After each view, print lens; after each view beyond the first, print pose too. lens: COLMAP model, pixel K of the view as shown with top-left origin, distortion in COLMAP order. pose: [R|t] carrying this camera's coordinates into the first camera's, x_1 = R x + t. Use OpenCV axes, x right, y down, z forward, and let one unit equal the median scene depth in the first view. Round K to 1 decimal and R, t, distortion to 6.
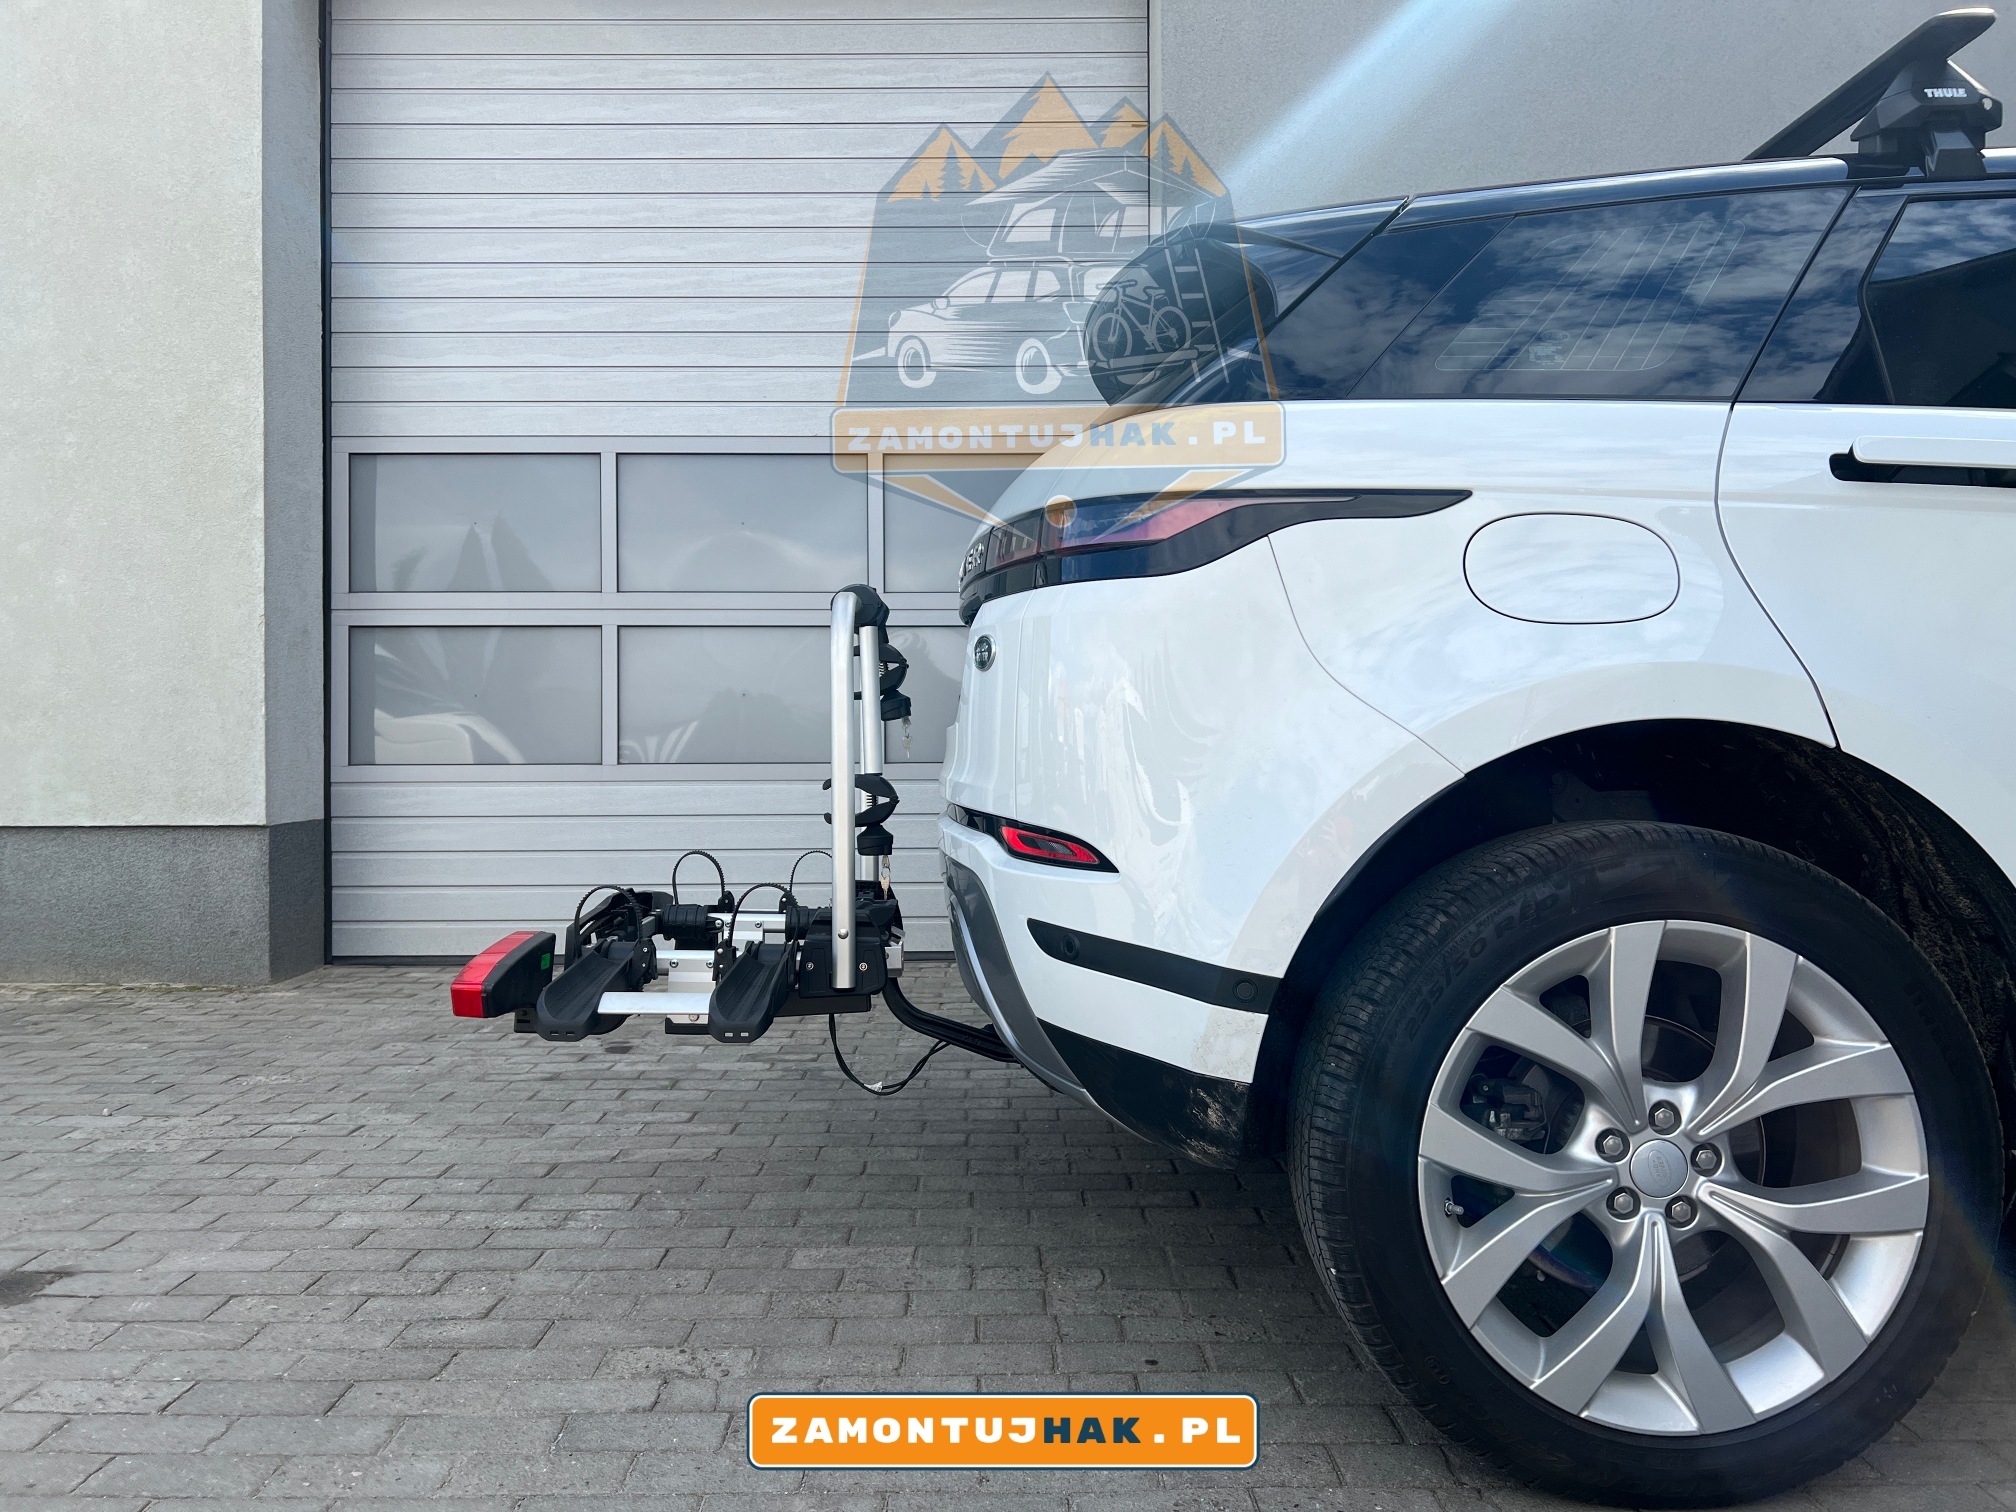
lens RADIAL K [[1525.0, 0, 994.4], [0, 1525.0, 743.0], [0, 0, 1]] dist [0.032177, -0.043680]
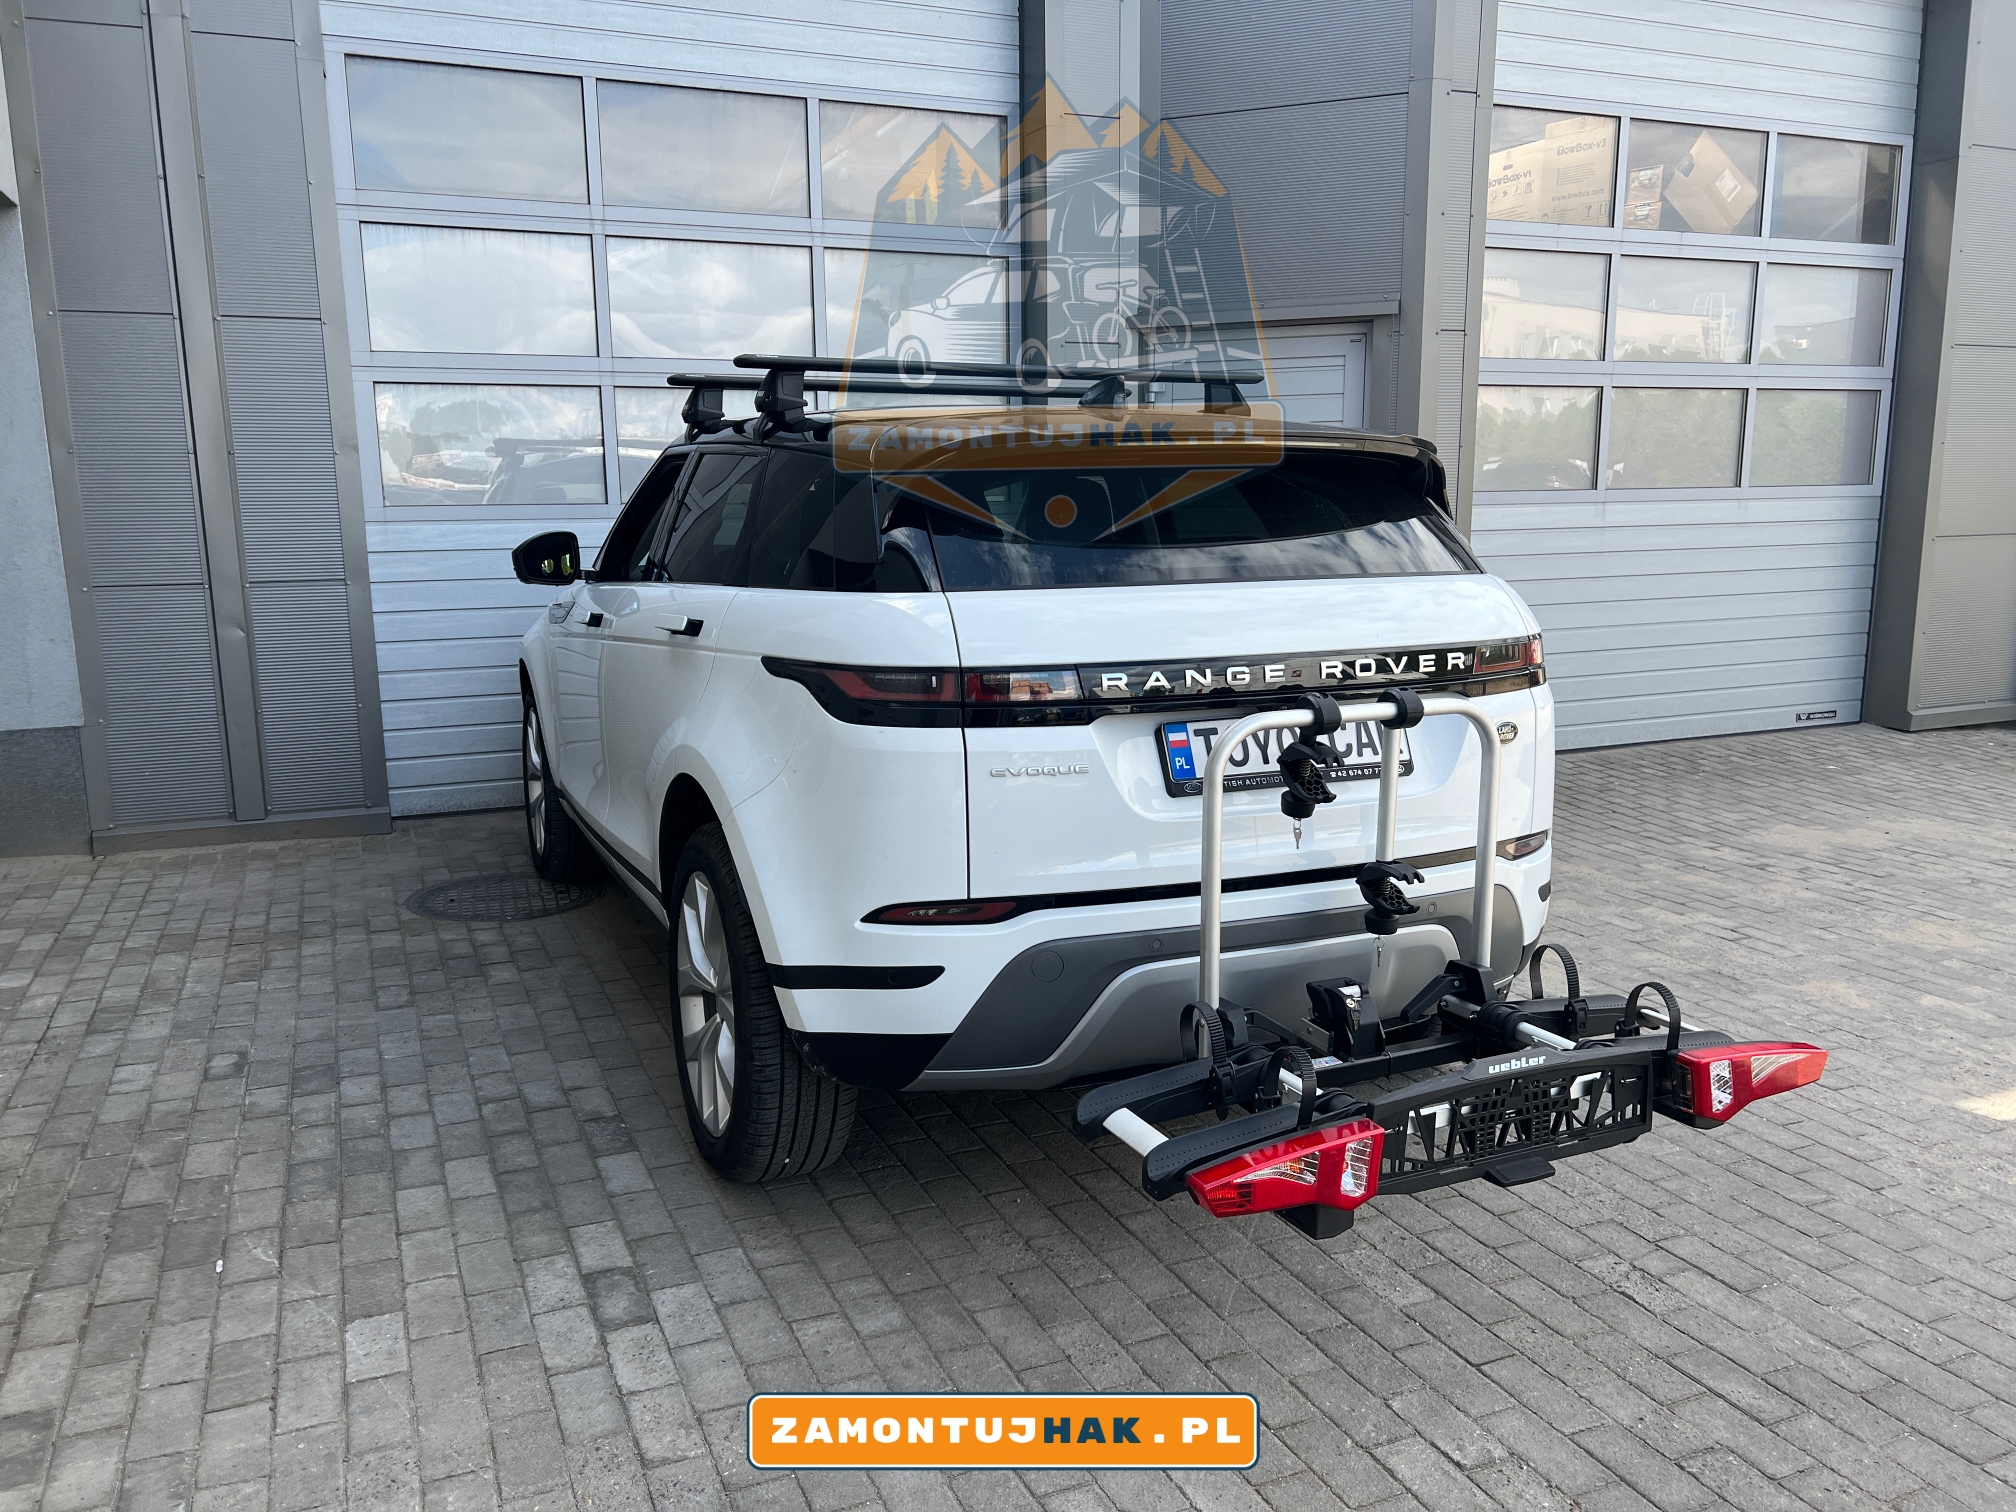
lens RADIAL K [[1525.0, 0, 997.9], [0, 1525.0, 756.2], [0, 0, 1]] dist [0.032177, -0.043680]
pose [[-0.393042, -0.158452, 0.905766, -1.027447], [0.003113, 0.984806, 0.173630, -0.263412], [-0.919515, 0.071063, -0.386577, 1.809698]]
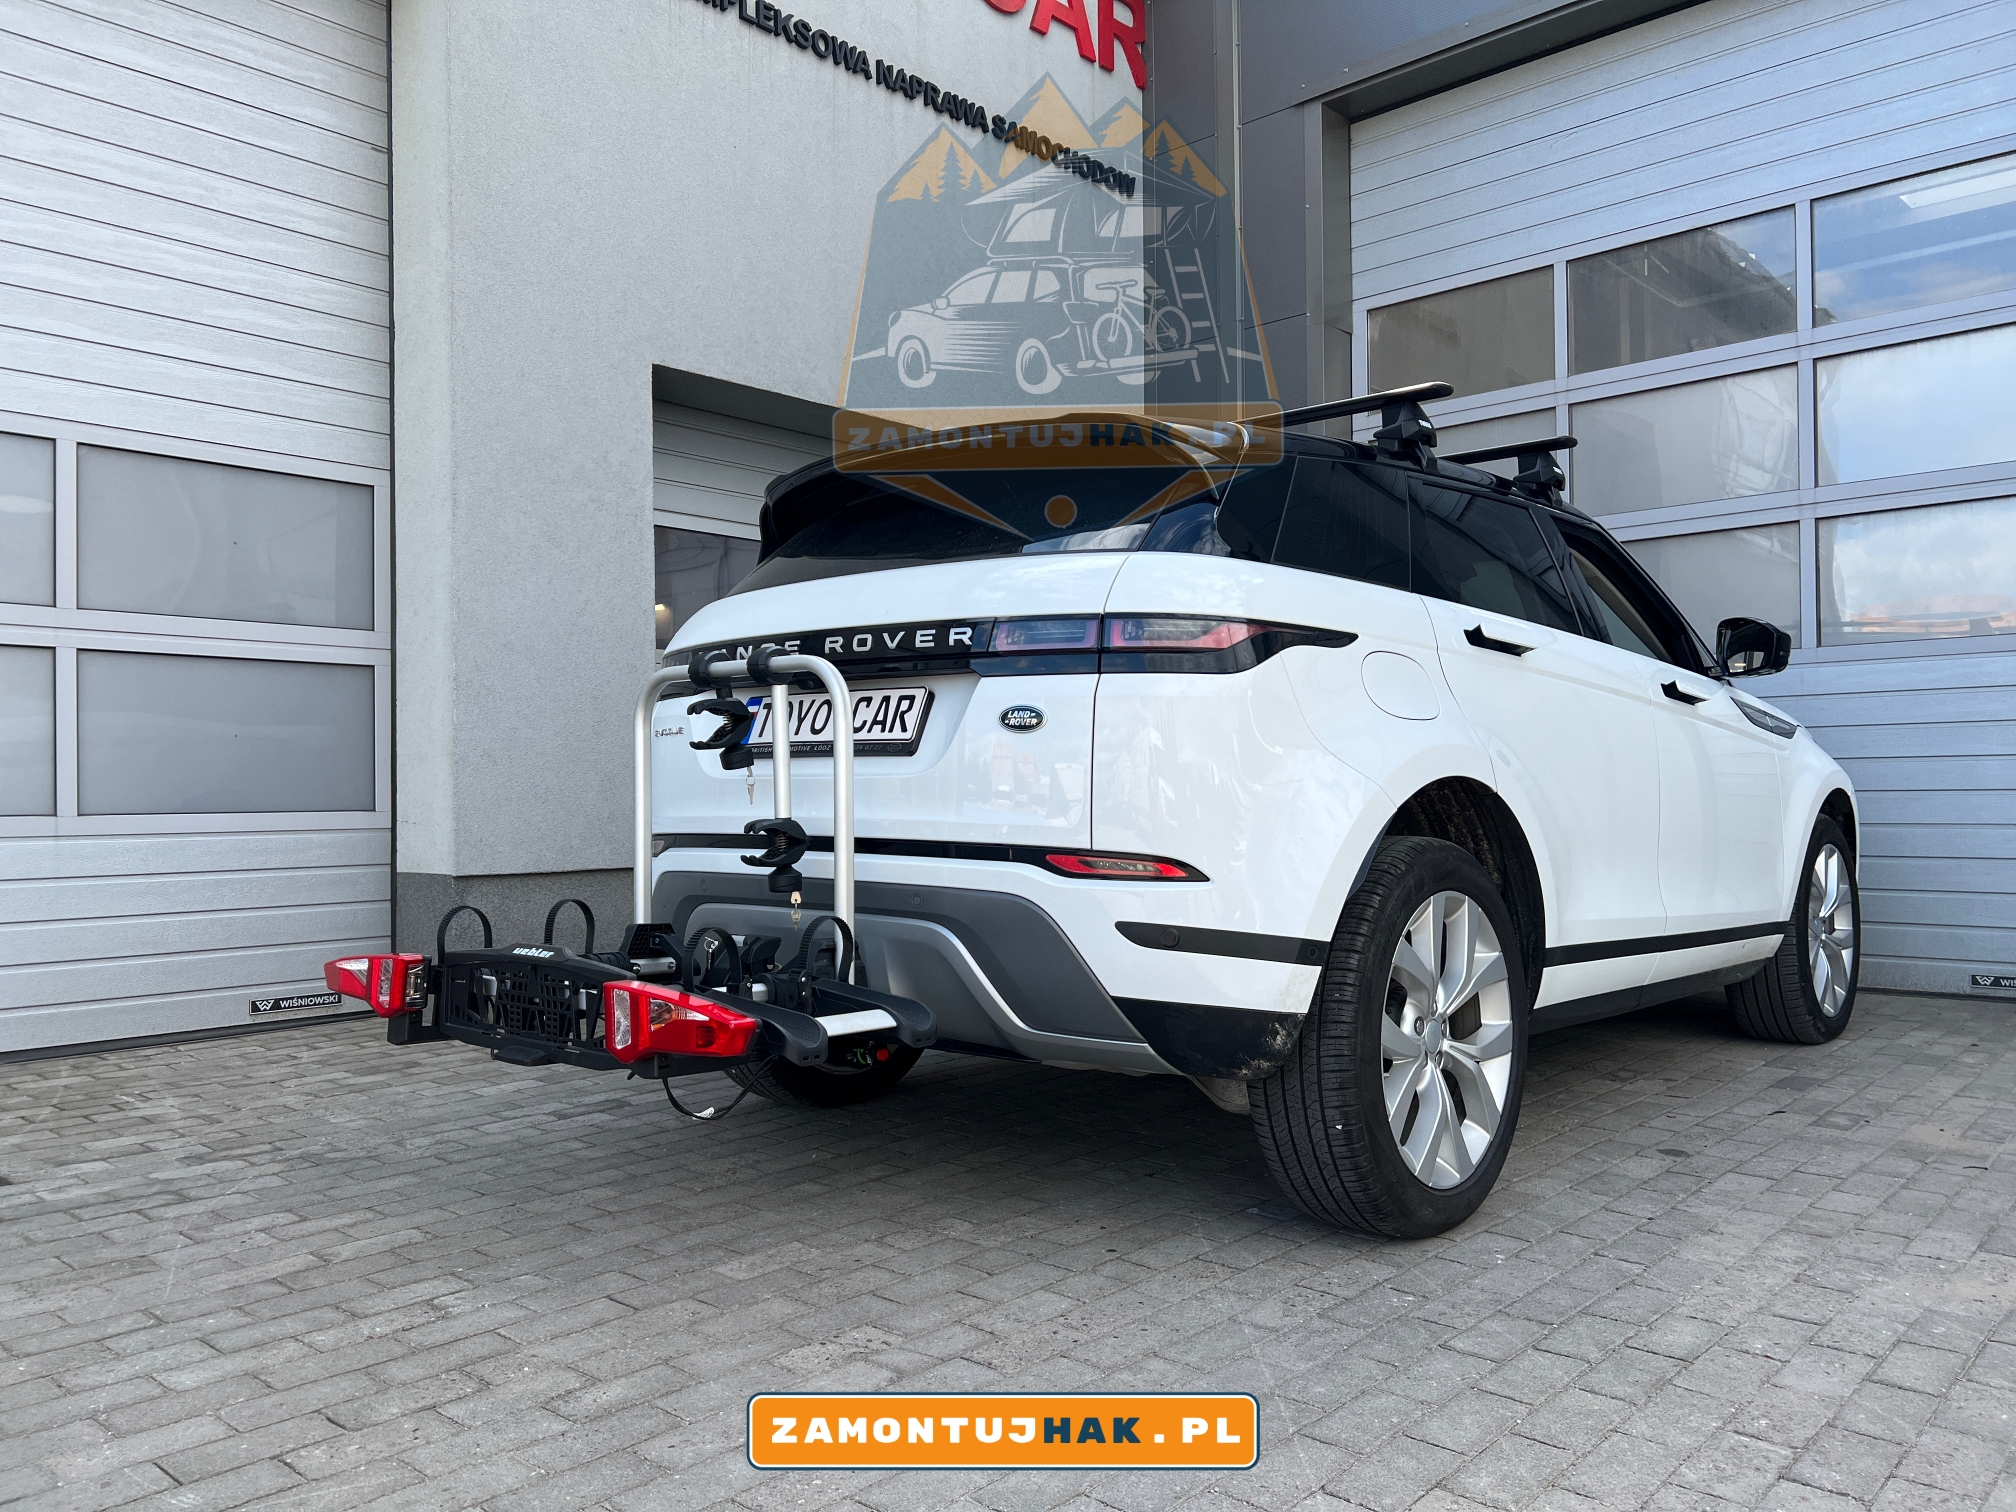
lens RADIAL K [[1525.0, 0, 1020.0], [0, 1525.0, 759.2], [0, 0, 1]] dist [0.032177, -0.043680]
pose [[0.669396, 0.011896, 0.742810, -0.853514], [0.001789, 0.999843, -0.017625, -0.003279], [-0.742903, 0.013127, 0.669270, 0.138233]]
